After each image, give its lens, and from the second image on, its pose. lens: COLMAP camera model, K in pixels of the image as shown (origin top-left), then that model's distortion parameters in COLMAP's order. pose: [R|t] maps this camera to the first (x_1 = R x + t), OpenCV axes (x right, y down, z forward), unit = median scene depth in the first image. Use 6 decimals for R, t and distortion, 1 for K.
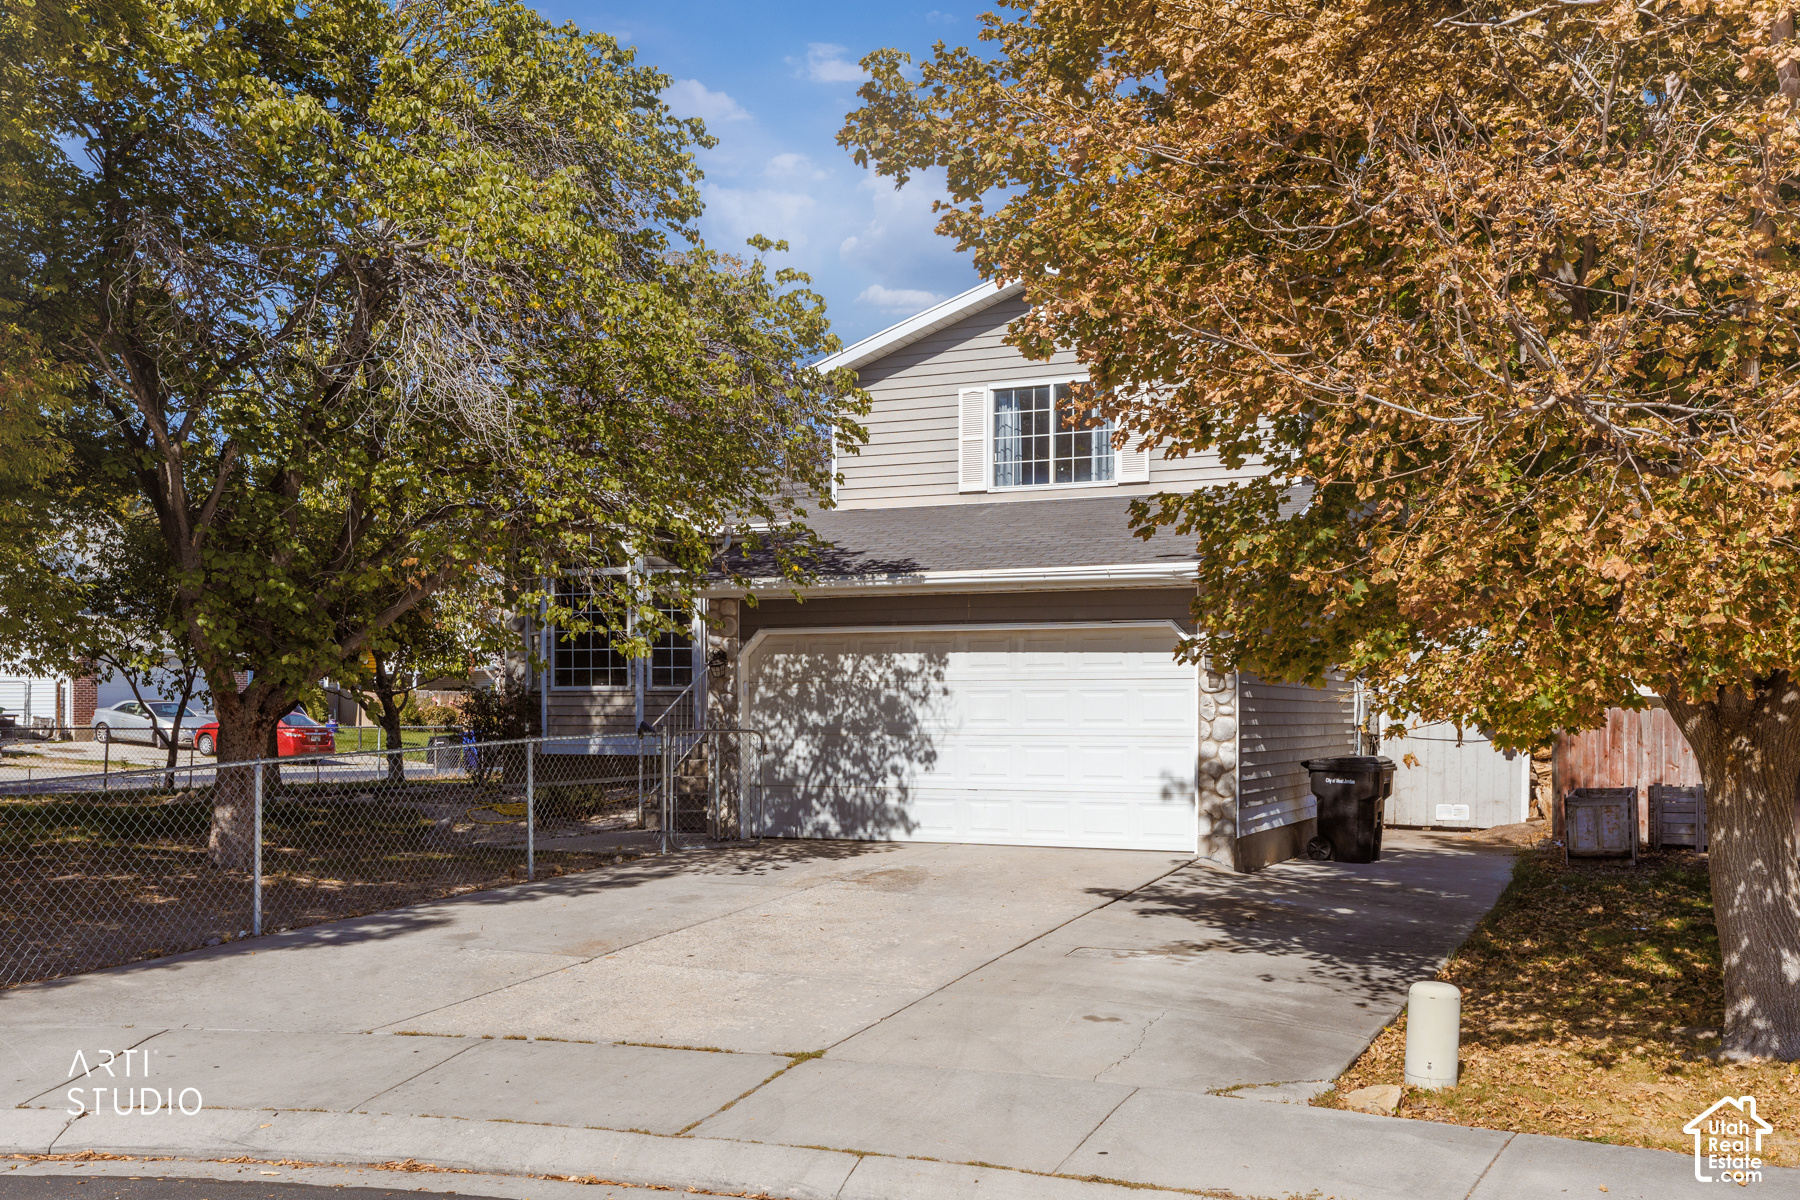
lens RADIAL K [[1686.5, 0, 898.8], [0, 1686.5, 600.6], [0, 0, 1]] dist [0.025792, 0.000000]
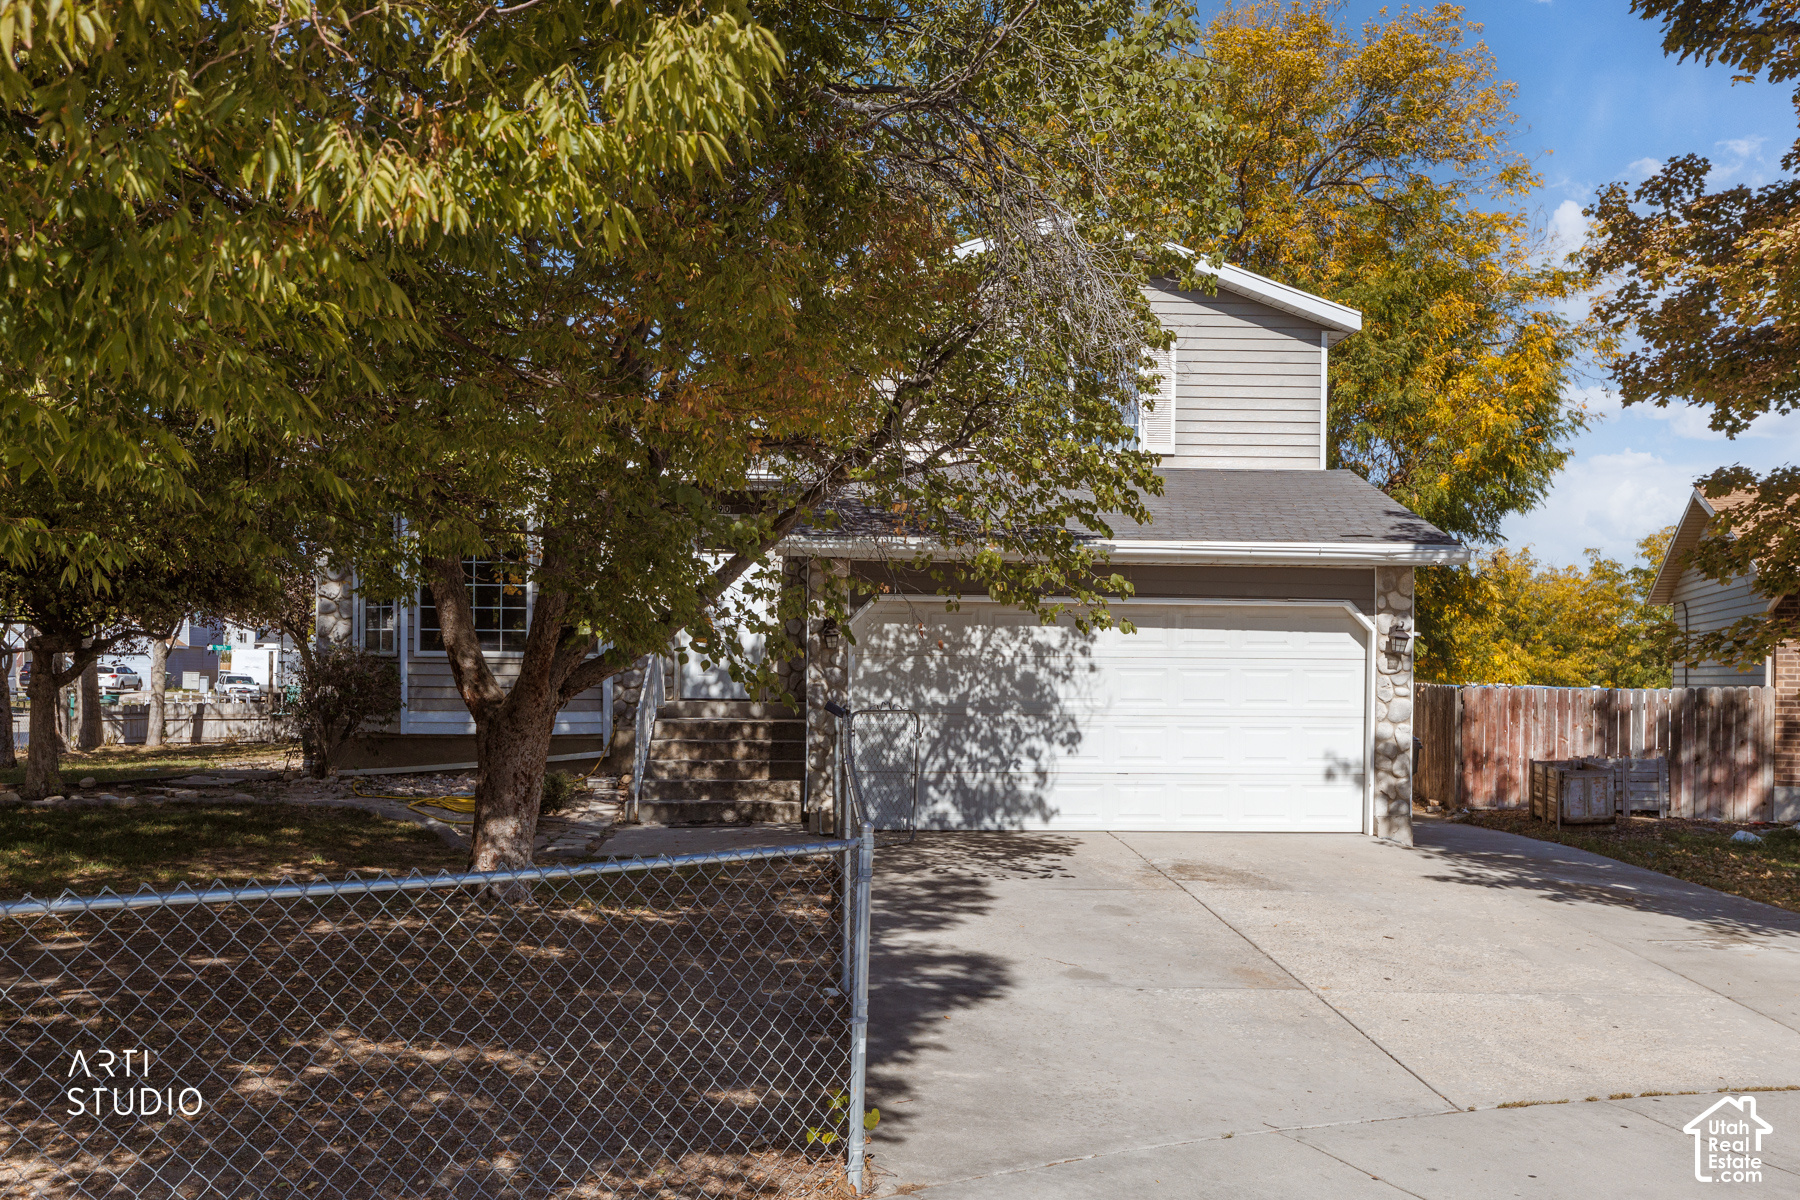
lens RADIAL K [[1686.5, 0, 899.9], [0, 1686.5, 605.3], [0, 0, 1]] dist [0.025792, 0.000000]
pose [[0.882063, 0.027073, 0.470354, -0.497480], [-0.039898, 0.999054, 0.017317, 0.007013], [-0.469440, -0.034041, 0.882308, 0.225916]]
